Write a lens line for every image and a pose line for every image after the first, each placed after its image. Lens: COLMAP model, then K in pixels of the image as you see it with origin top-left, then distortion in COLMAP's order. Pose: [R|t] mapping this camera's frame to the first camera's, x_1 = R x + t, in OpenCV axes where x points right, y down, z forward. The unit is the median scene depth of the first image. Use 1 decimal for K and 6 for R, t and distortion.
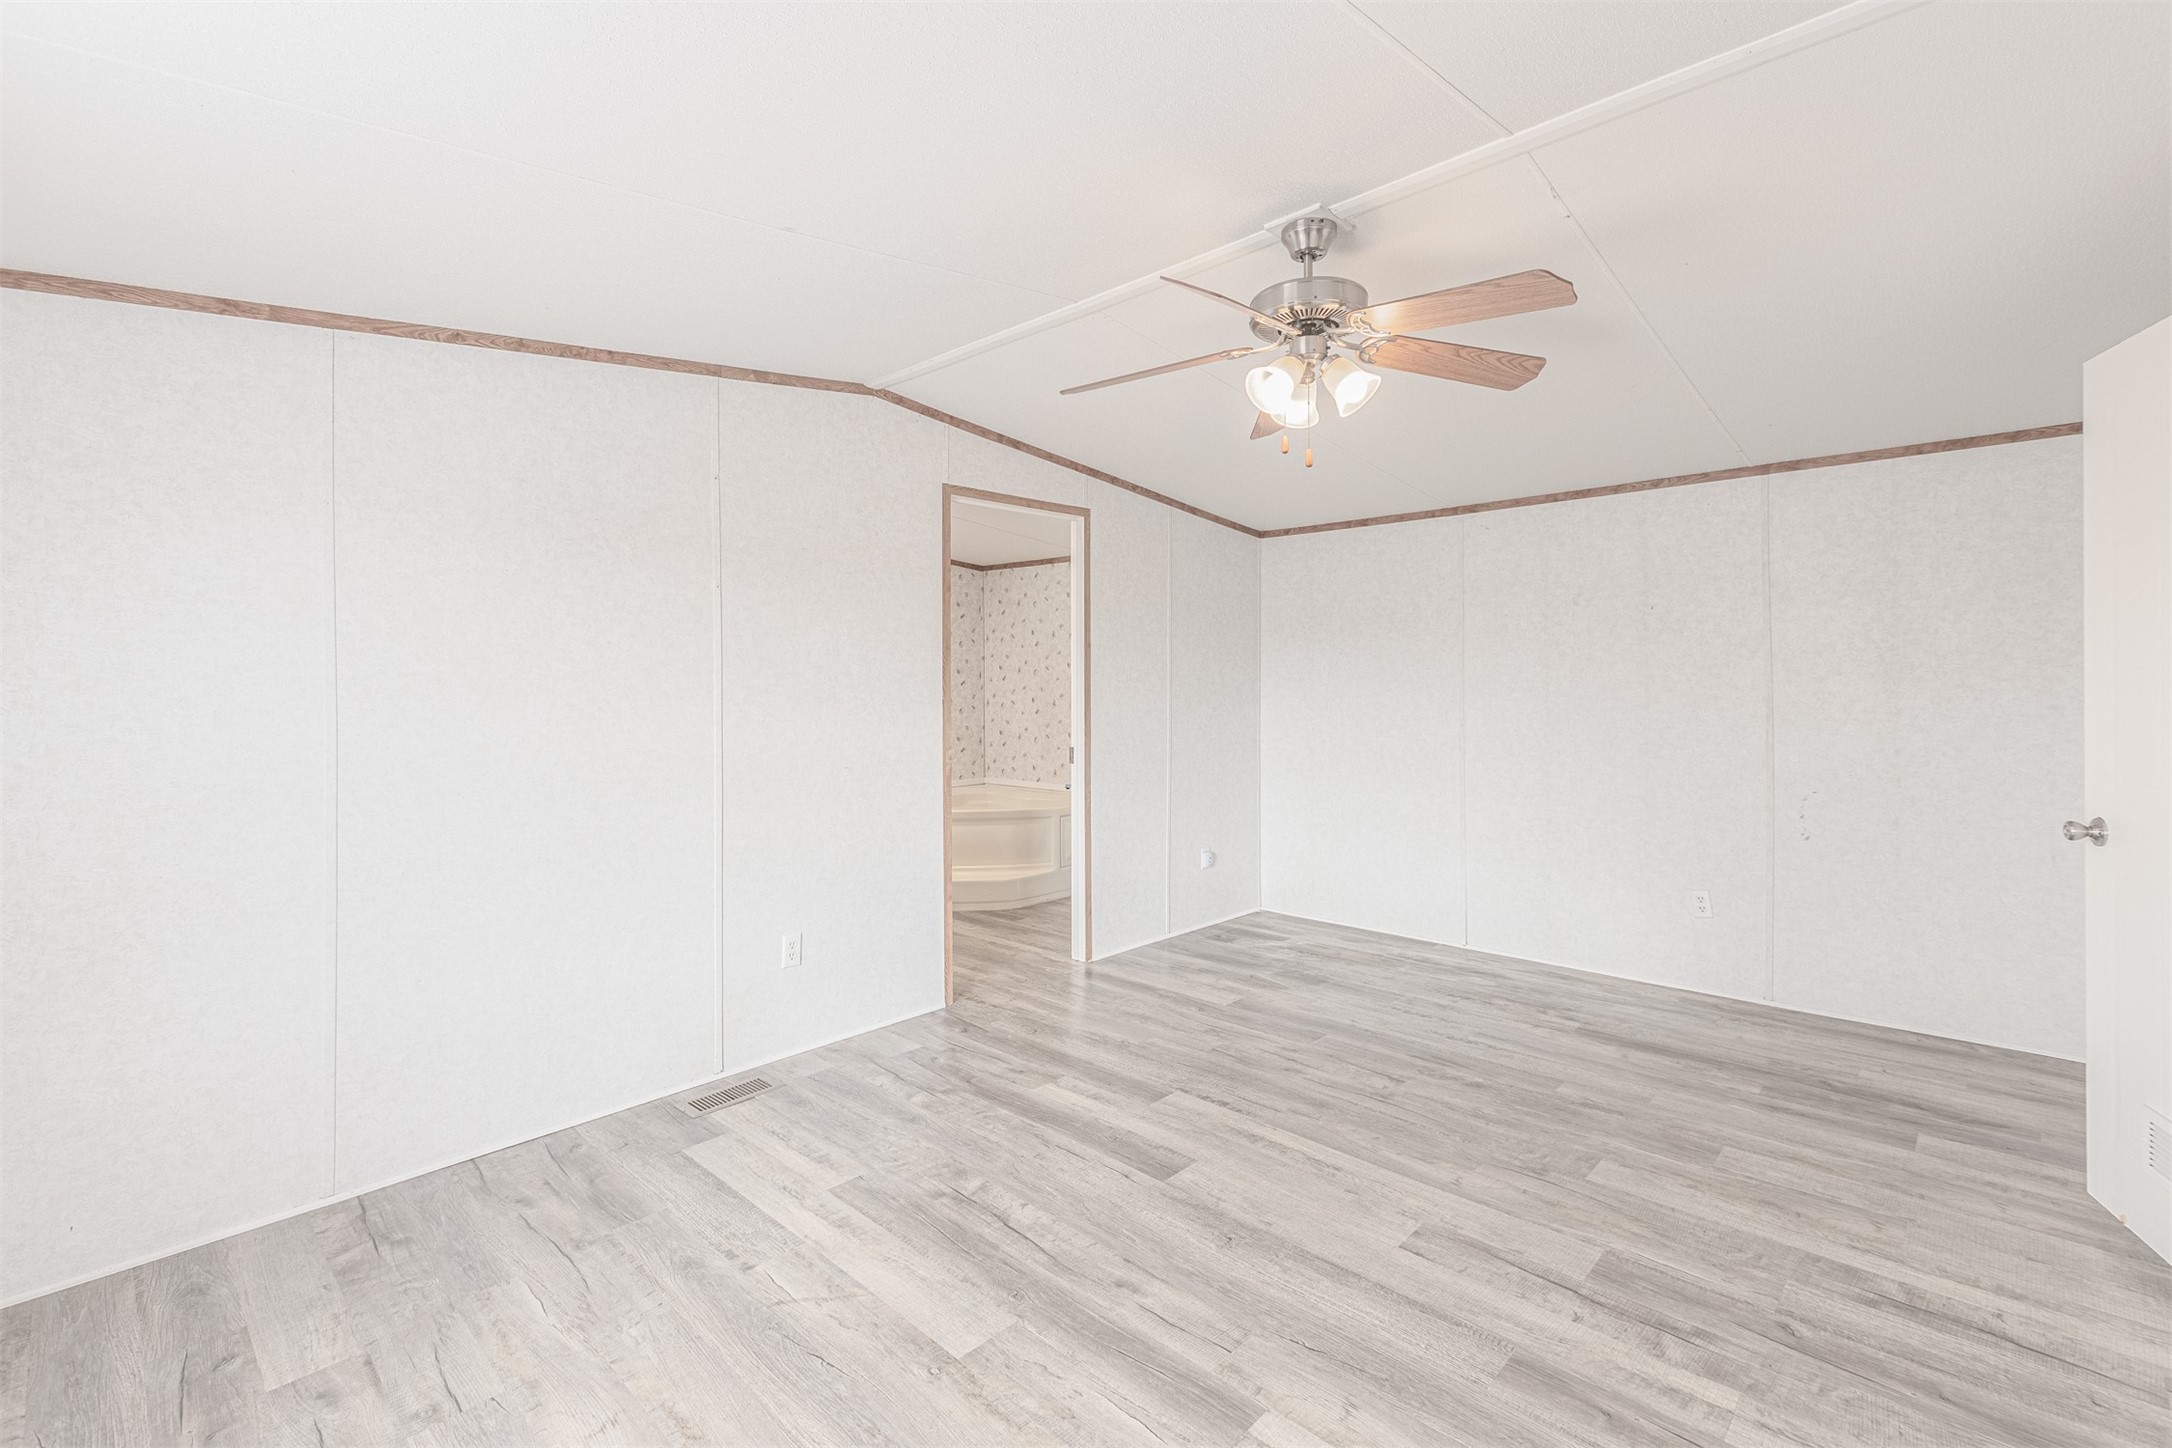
lens RADIAL K [[969.2, 0, 1089.7], [0, 969.2, 671.8], [0, 0, 1]] dist [0.000341, -0.000006]
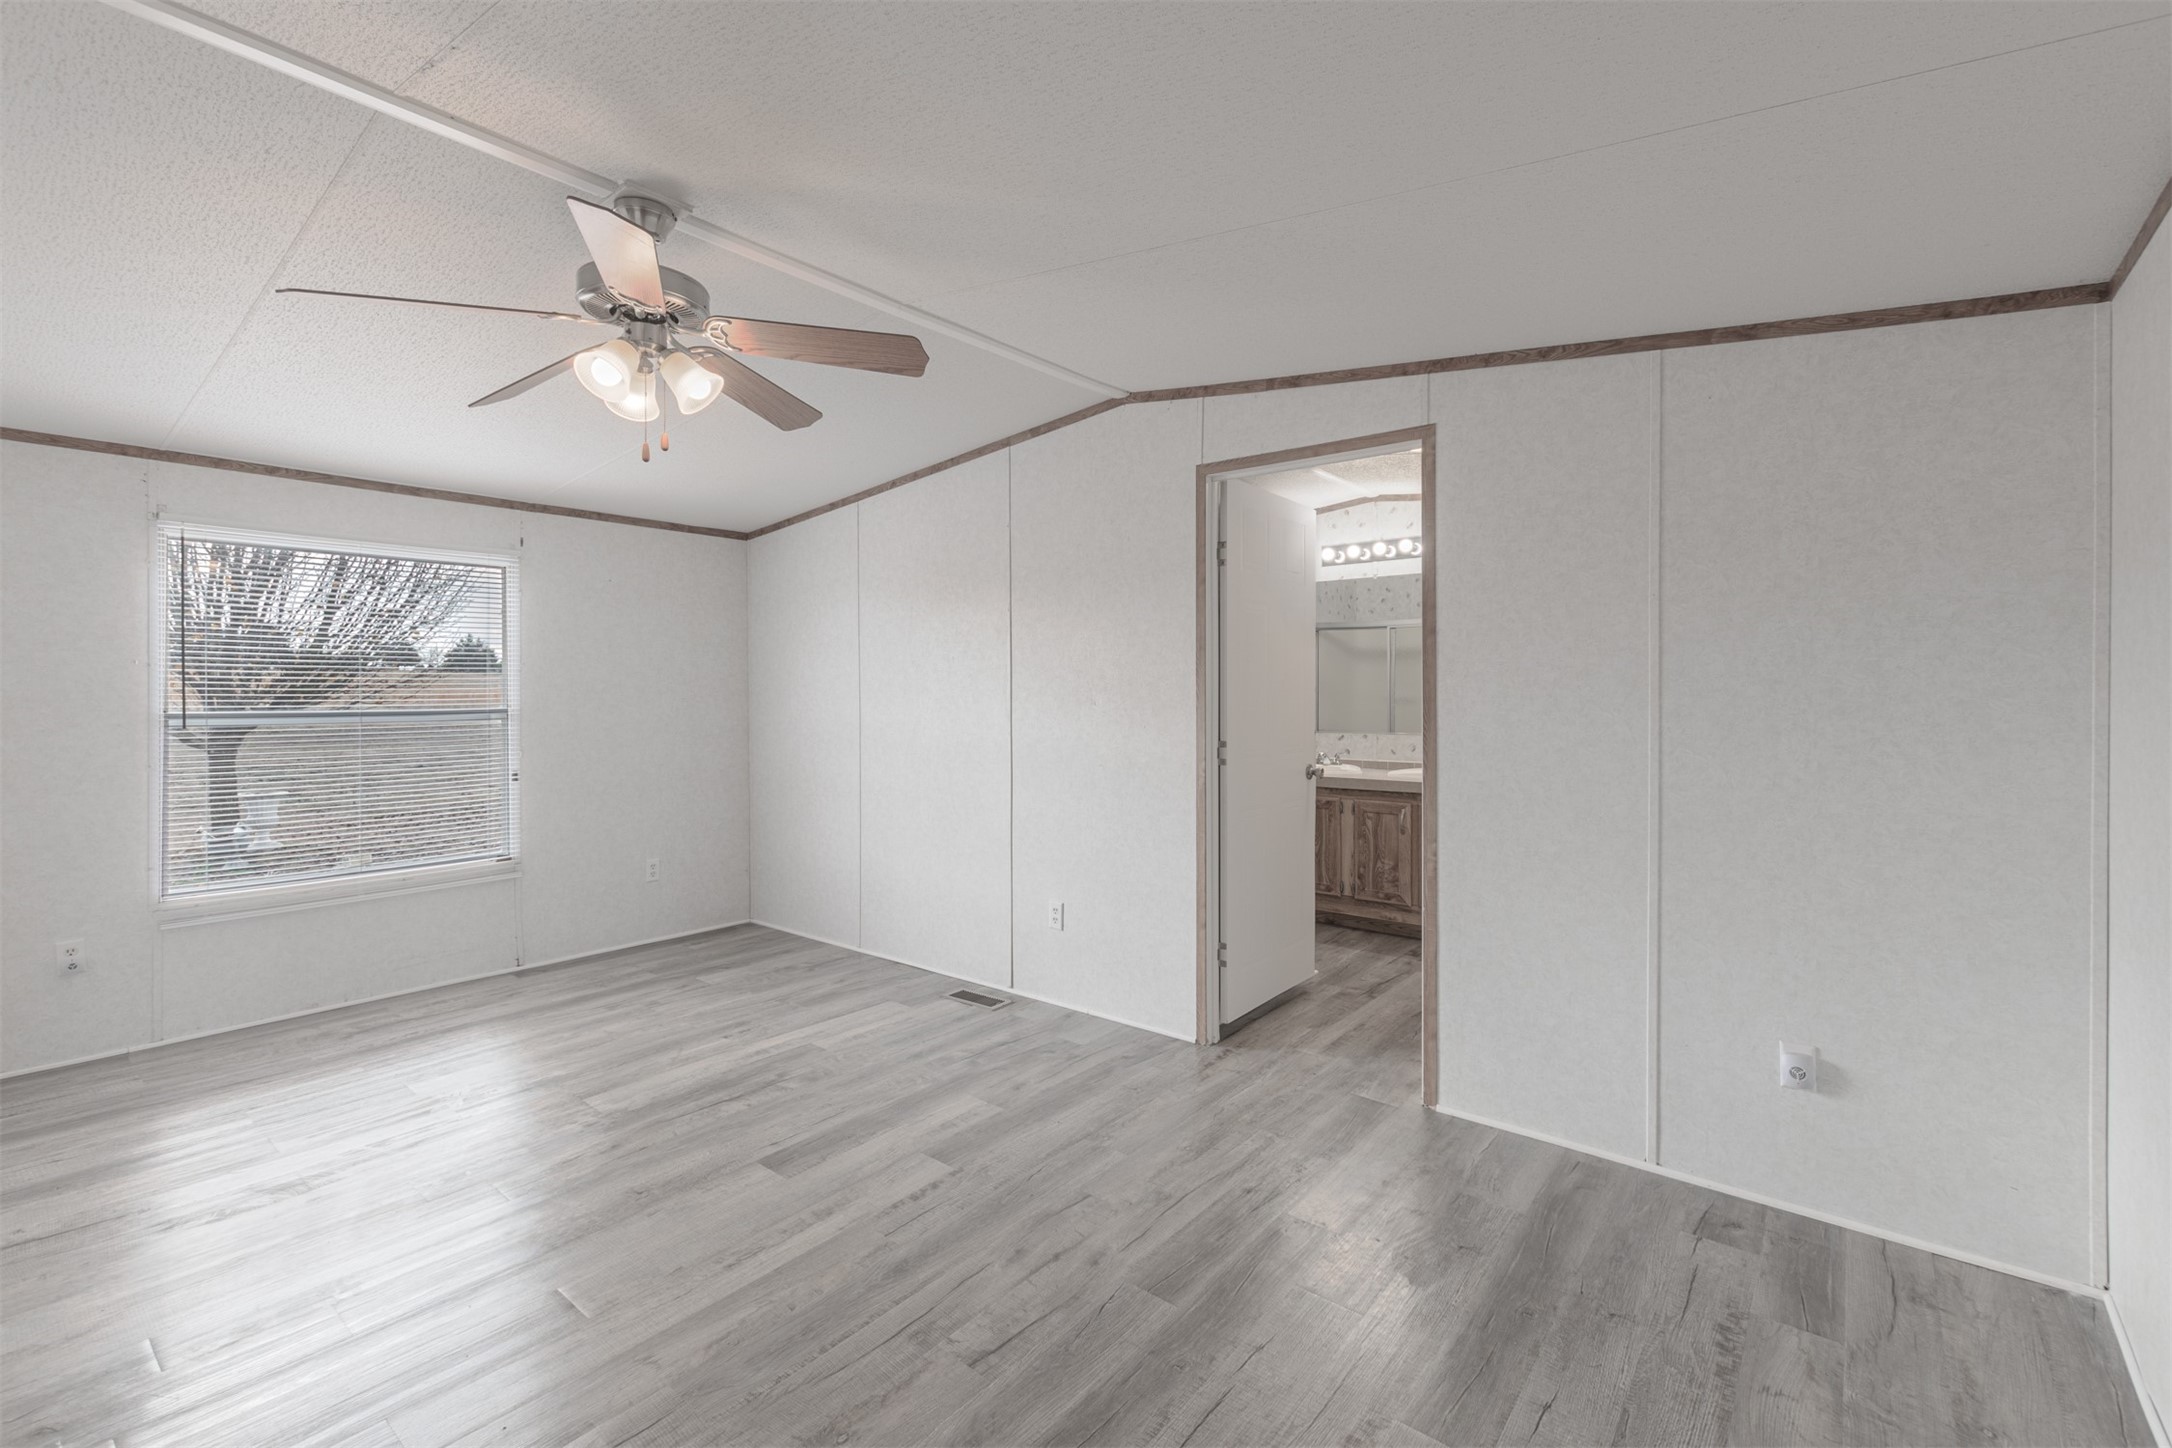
lens RADIAL K [[948.4, 0, 1084.8], [0, 948.4, 692.8], [0, 0, 1]] dist [-0.001132, -0.000215]
pose [[0.075850, 0.008991, -0.997079, 0.948255], [0.005438, 0.999941, 0.009431, 0.010979], [0.997104, -0.006137, 0.075797, 1.085866]]
